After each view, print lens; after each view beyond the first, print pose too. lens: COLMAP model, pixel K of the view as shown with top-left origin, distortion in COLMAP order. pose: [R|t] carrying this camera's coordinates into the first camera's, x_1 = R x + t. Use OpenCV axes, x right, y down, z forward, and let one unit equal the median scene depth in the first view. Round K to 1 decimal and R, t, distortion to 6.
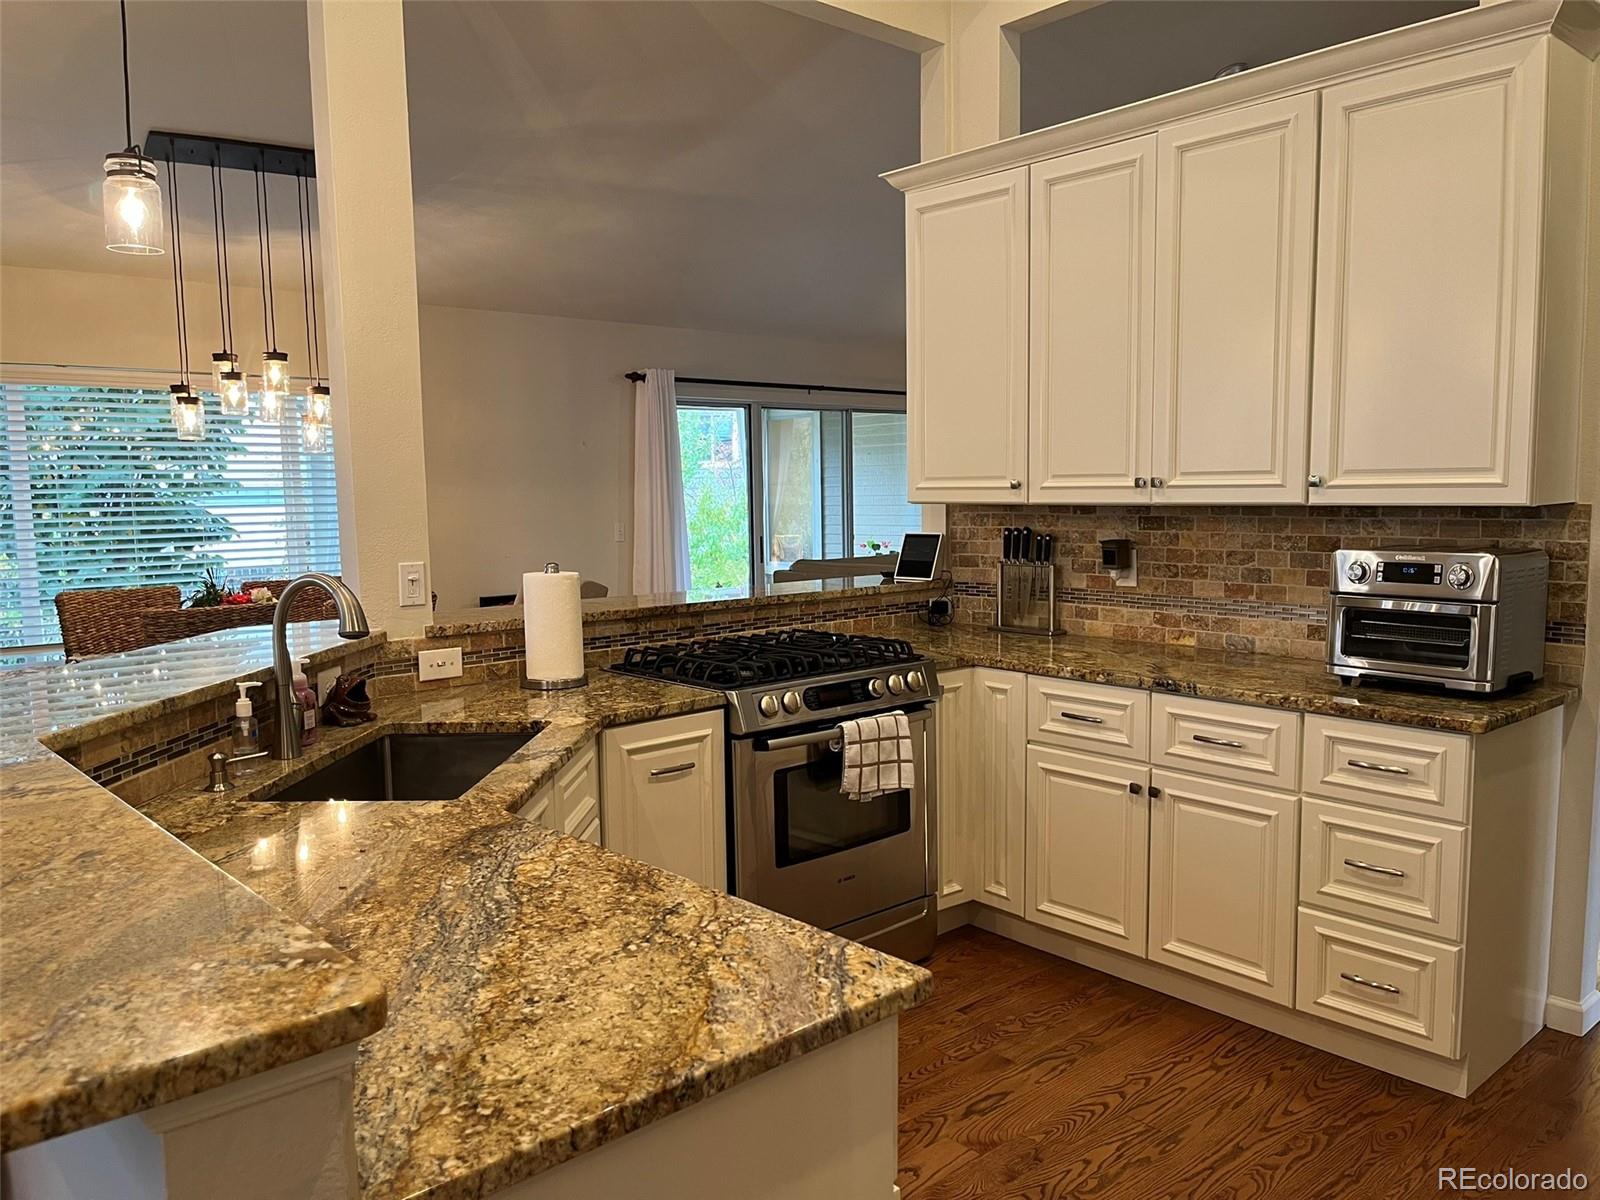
lens RADIAL K [[1211.5, 0, 799.0], [0, 1211.5, 608.2], [0, 0, 1]] dist [0.055398, -0.057319]
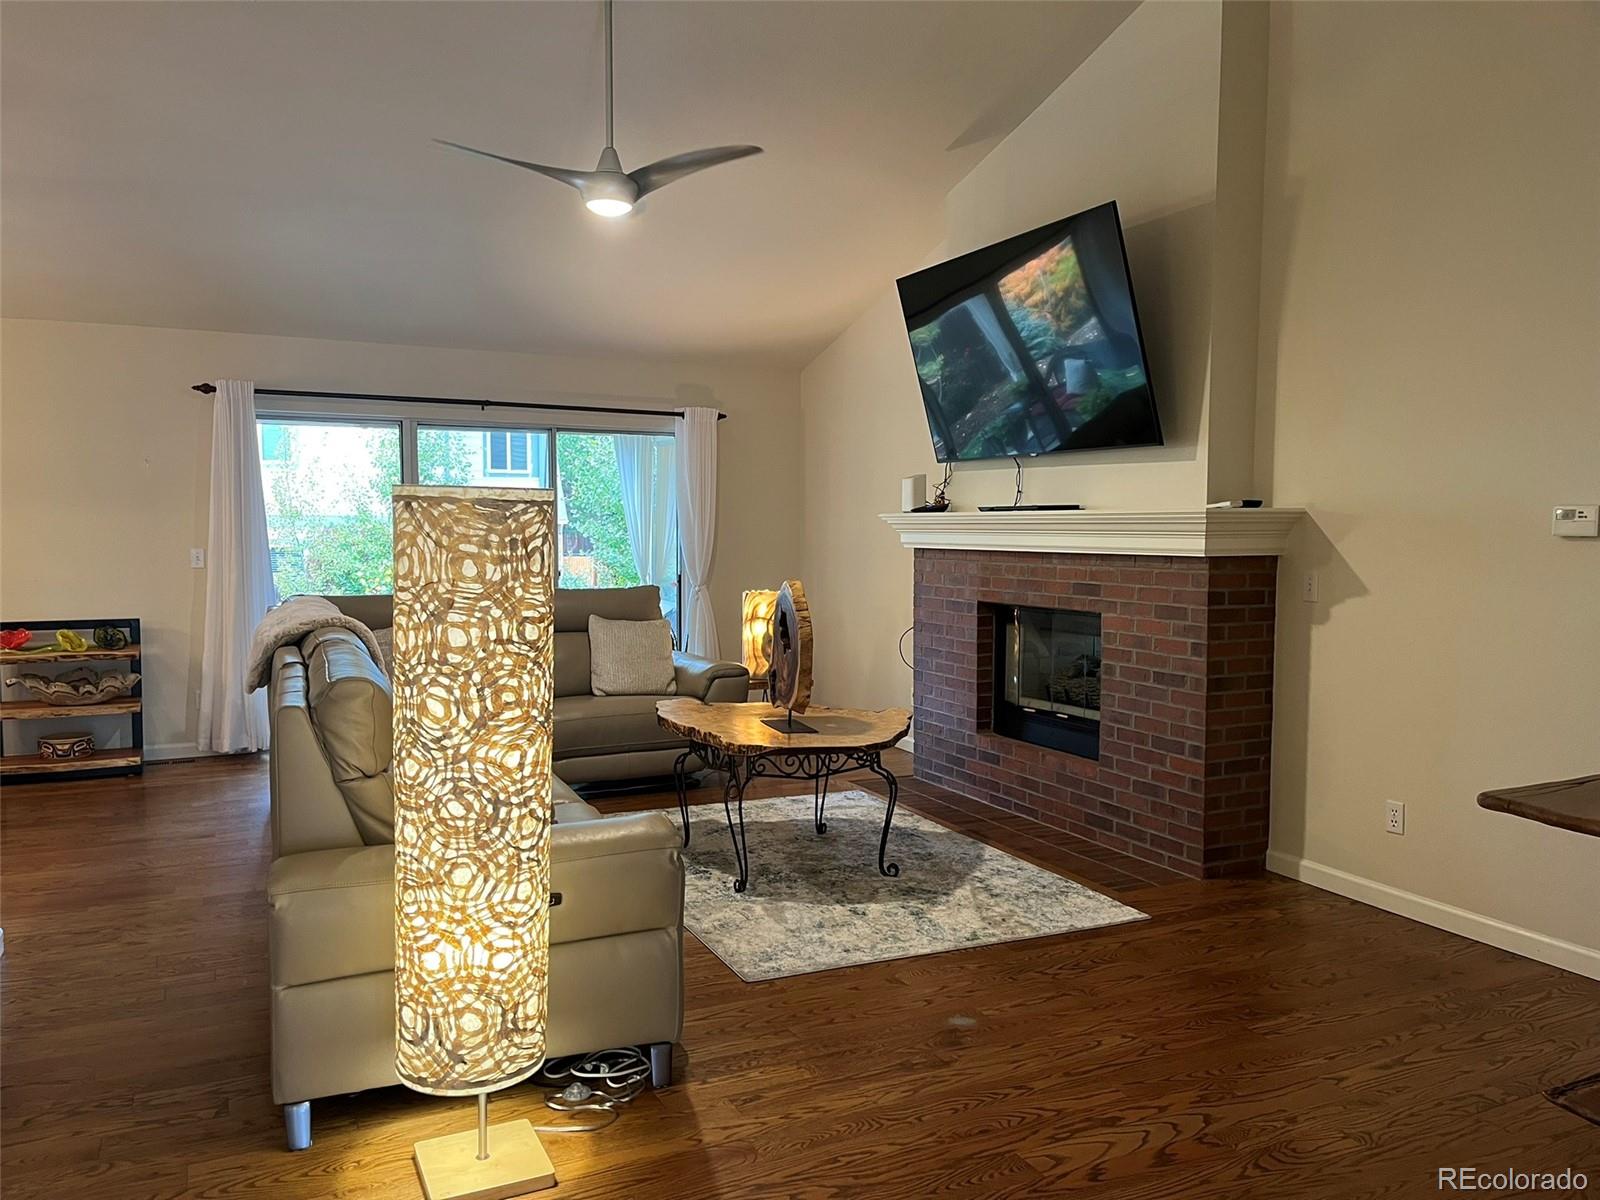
lens RADIAL K [[1211.5, 0, 789.6], [0, 1211.5, 602.7], [0, 0, 1]] dist [0.055398, -0.057319]
pose [[0.960099, 0.038209, -0.277039, 1.297001], [-0.047565, 0.998500, -0.027129, -0.060532], [0.275587, 0.039224, 0.960476, 0.576727]]
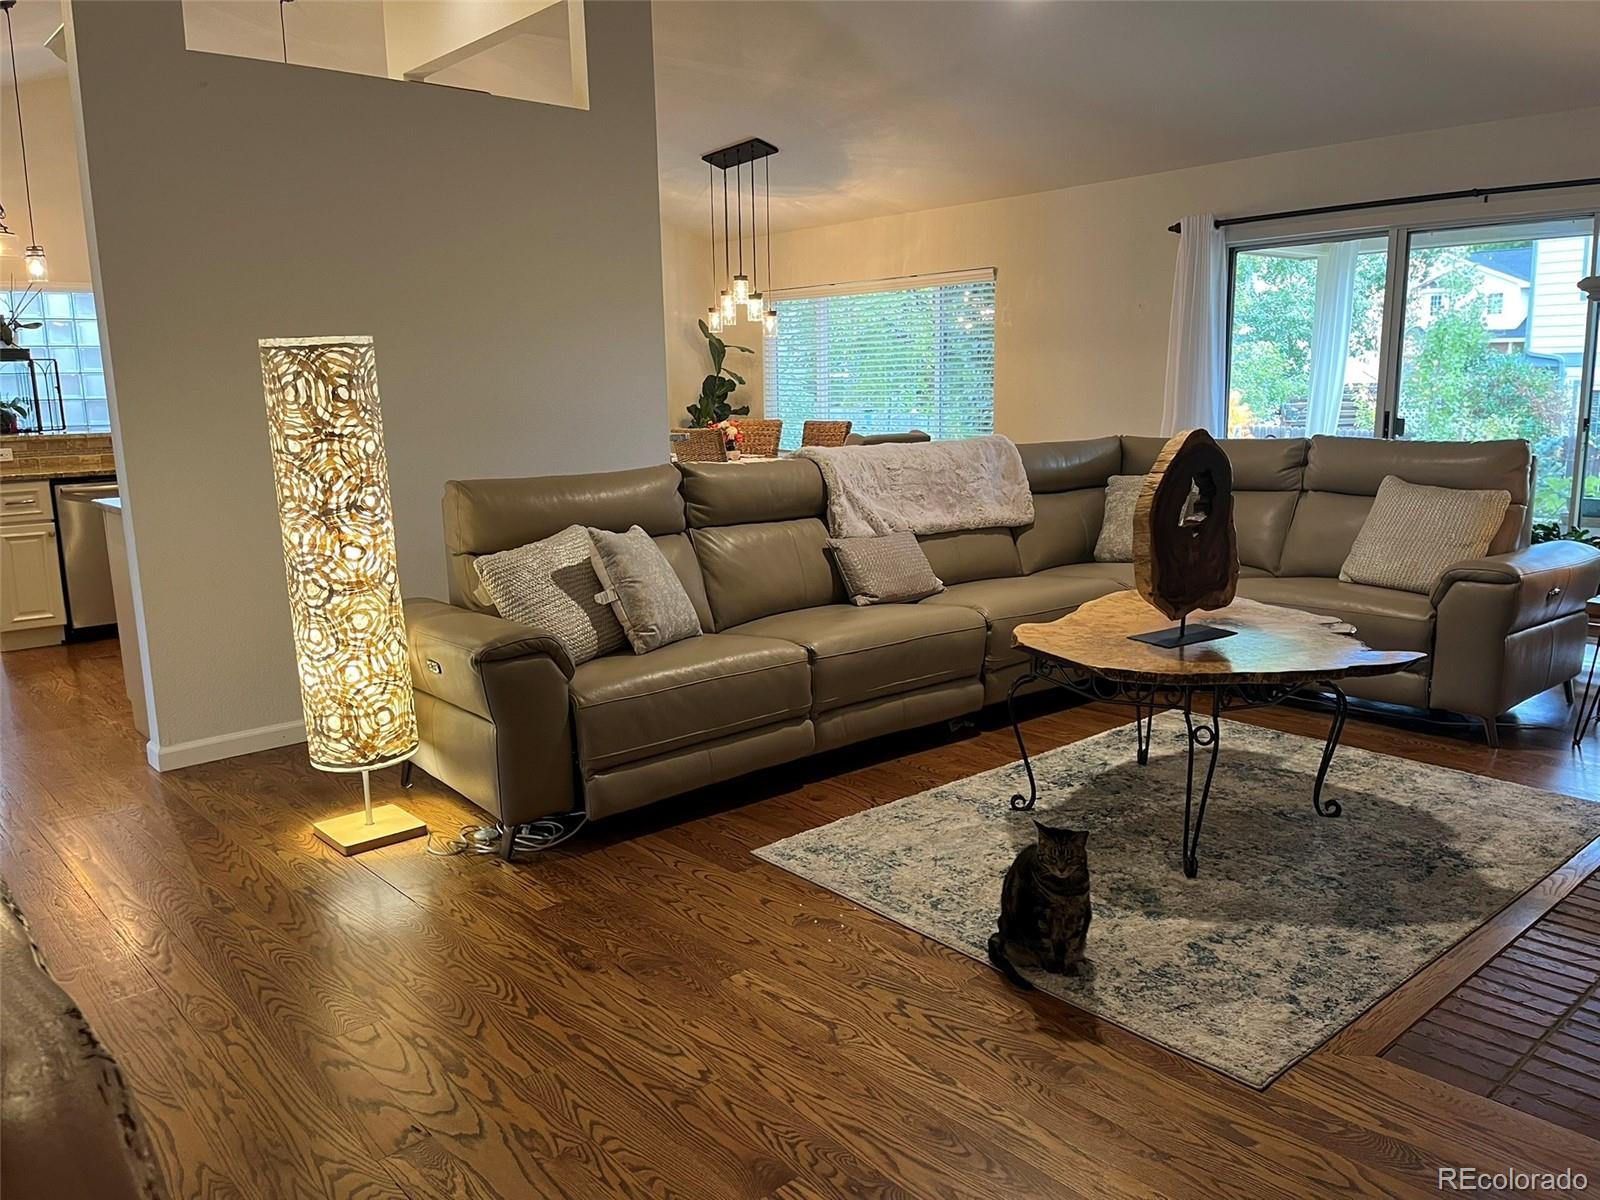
lens RADIAL K [[1211.5, 0, 774.5], [0, 1211.5, 603.9], [0, 0, 1]] dist [0.055398, -0.057319]
pose [[-0.011354, 0.196230, -0.980492, 1.976957], [-0.083522, 0.976943, 0.196487, -0.163383], [0.996441, 0.084124, 0.005298, 1.695681]]
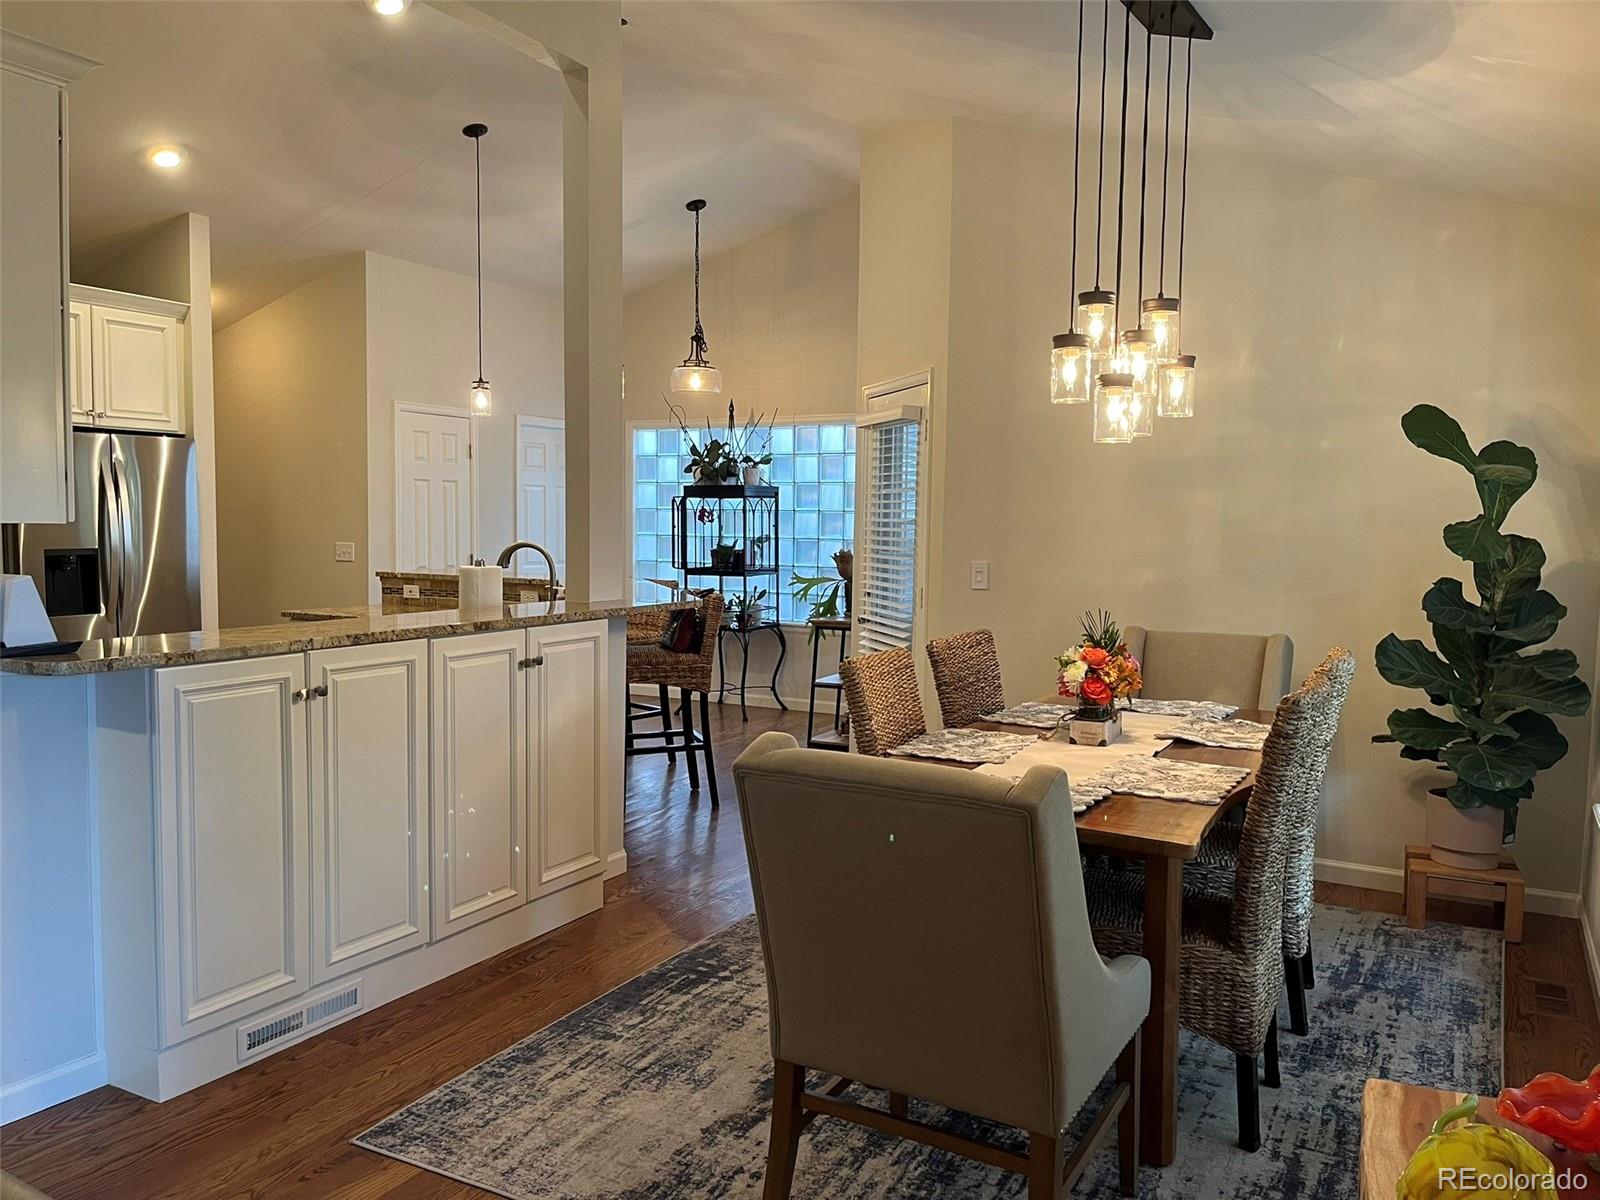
lens RADIAL K [[1211.5, 0, 801.3], [0, 1211.5, 598.5], [0, 0, 1]] dist [0.055398, -0.057319]
pose [[-0.945703, 0.024825, -0.324082, -0.107547], [-0.031652, 0.985306, 0.167841, -0.242711], [0.323487, 0.168986, -0.931021, 2.494526]]
